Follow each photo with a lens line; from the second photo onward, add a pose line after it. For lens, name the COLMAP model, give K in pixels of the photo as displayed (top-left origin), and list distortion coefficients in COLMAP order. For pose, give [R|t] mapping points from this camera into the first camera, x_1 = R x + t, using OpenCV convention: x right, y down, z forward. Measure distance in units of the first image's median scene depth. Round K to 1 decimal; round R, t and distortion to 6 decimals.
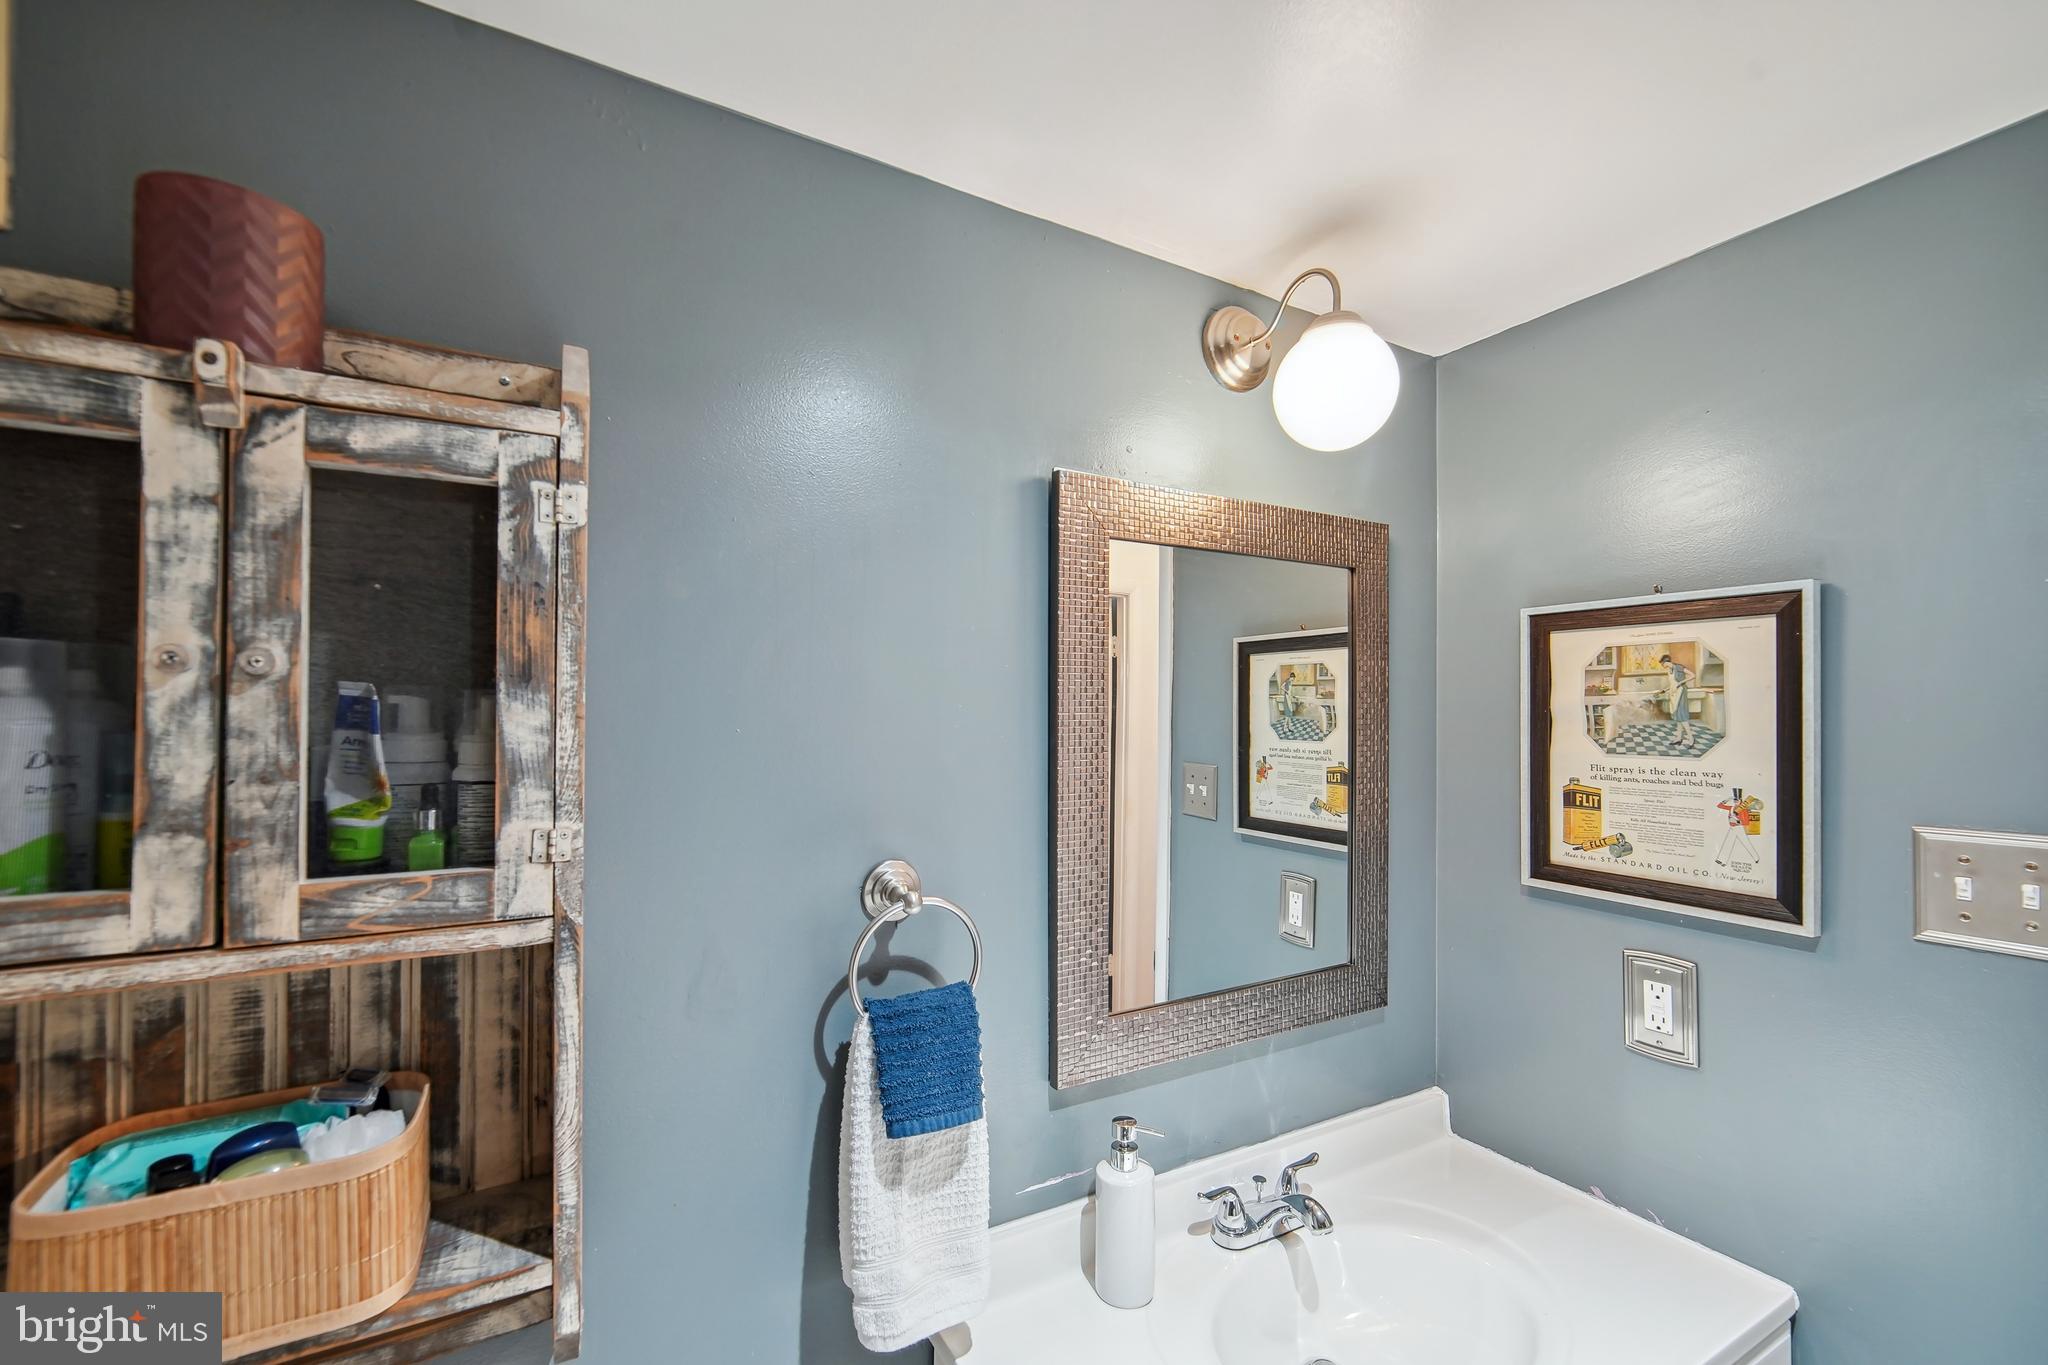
lens RADIAL K [[853.0, 0, 1013.5], [0, 853.0, 706.7], [0, 0, 1]] dist [0.000483, 0.006062]
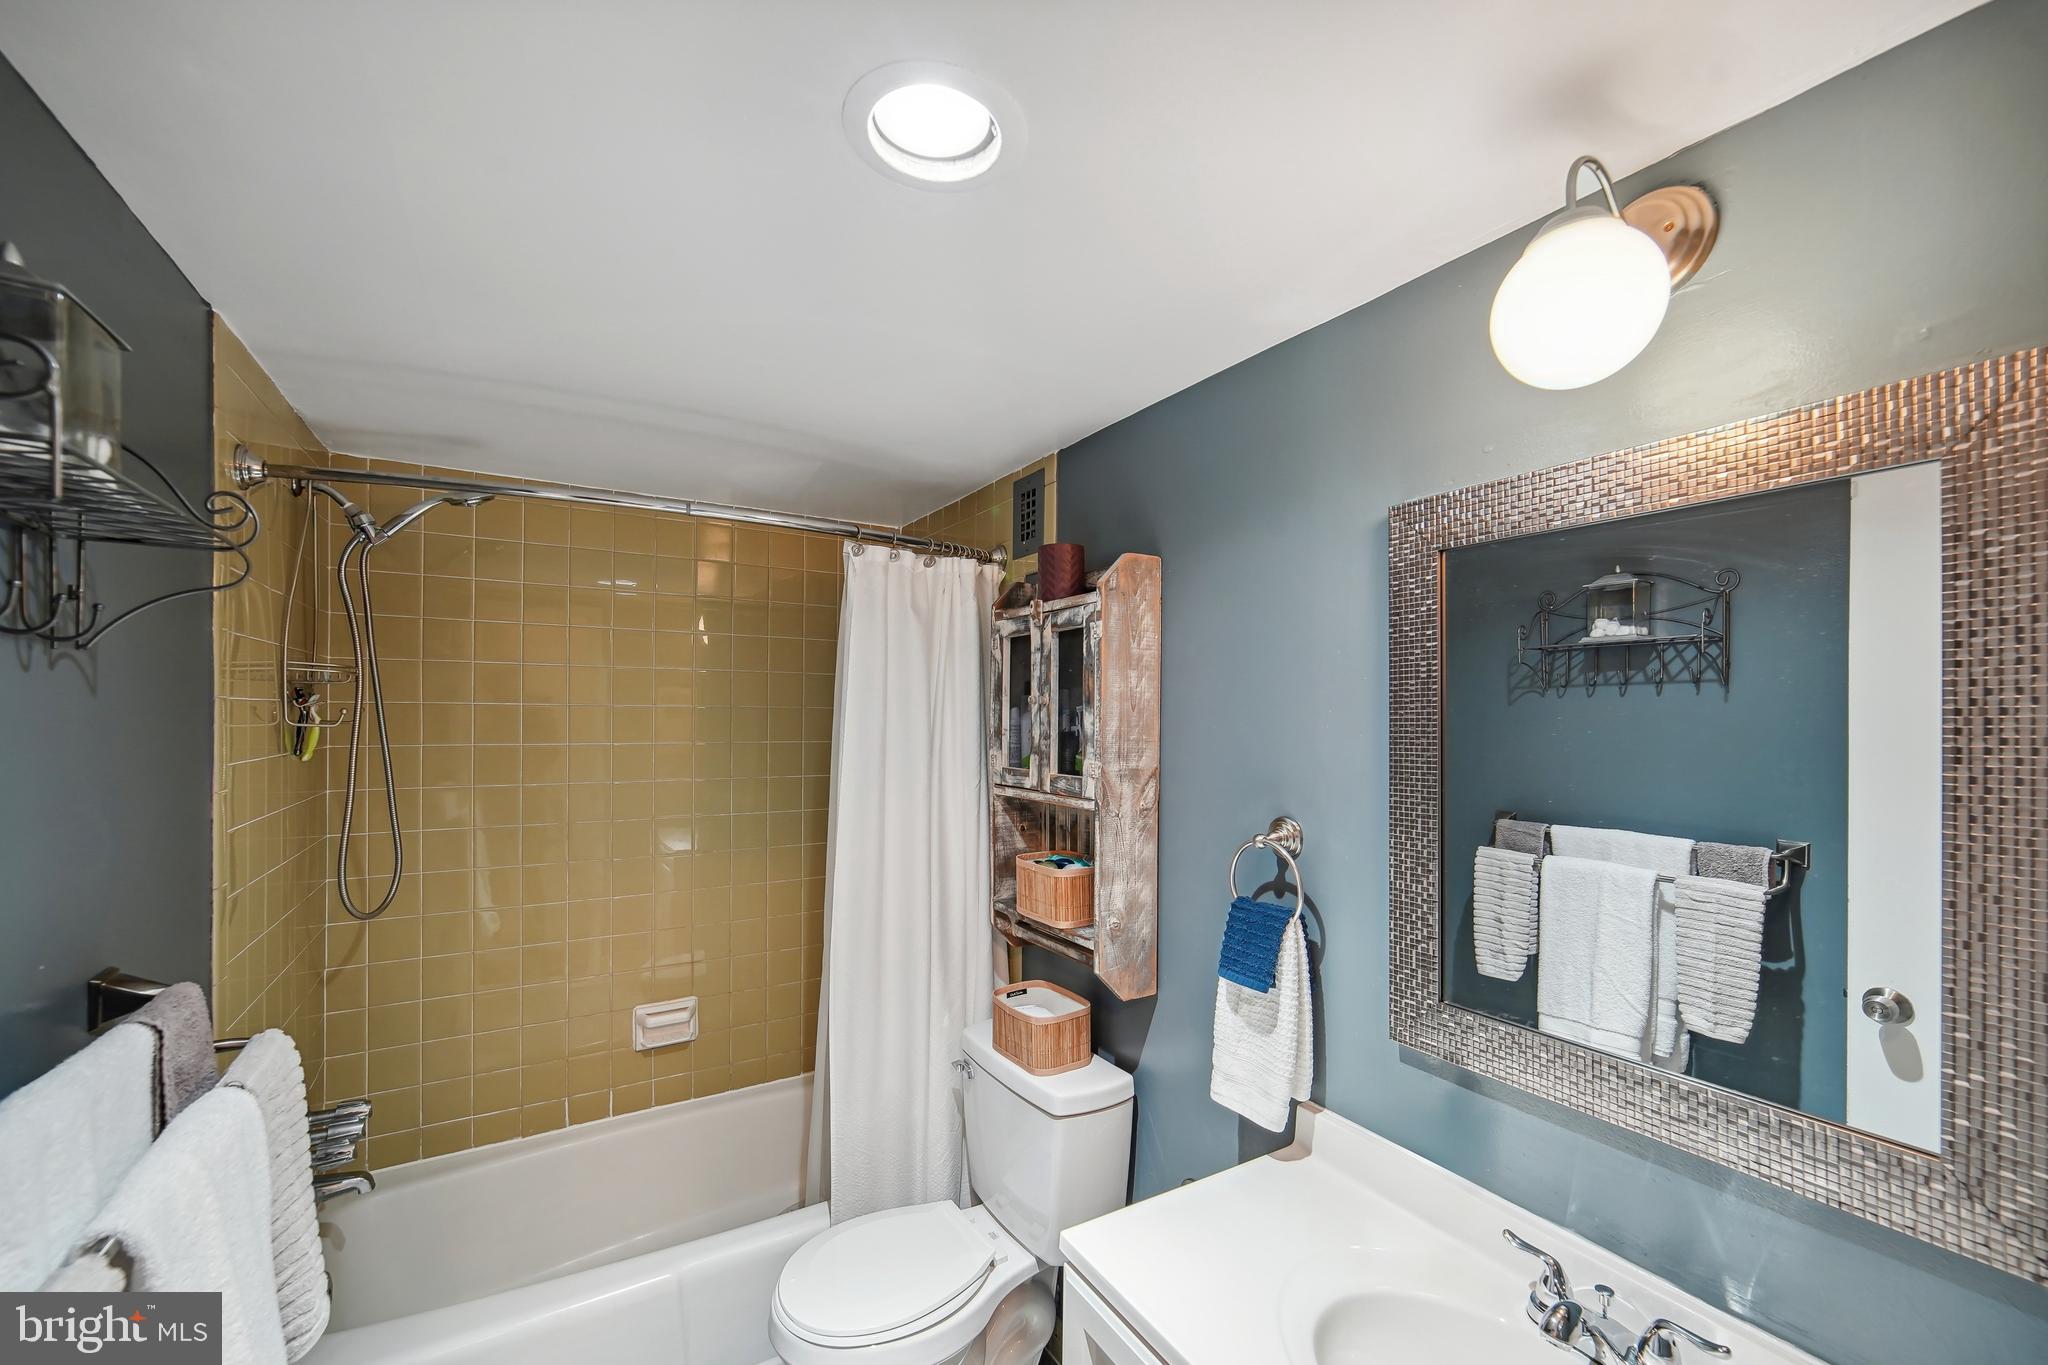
lens RADIAL K [[853.0, 0, 1013.5], [0, 853.0, 706.7], [0, 0, 1]] dist [0.000483, 0.006062]
pose [[0.018208, -0.012322, -0.999758, 2.001346], [0.005576, 0.999910, -0.012222, 0.008081], [0.999819, -0.005352, 0.018275, 0.770919]]
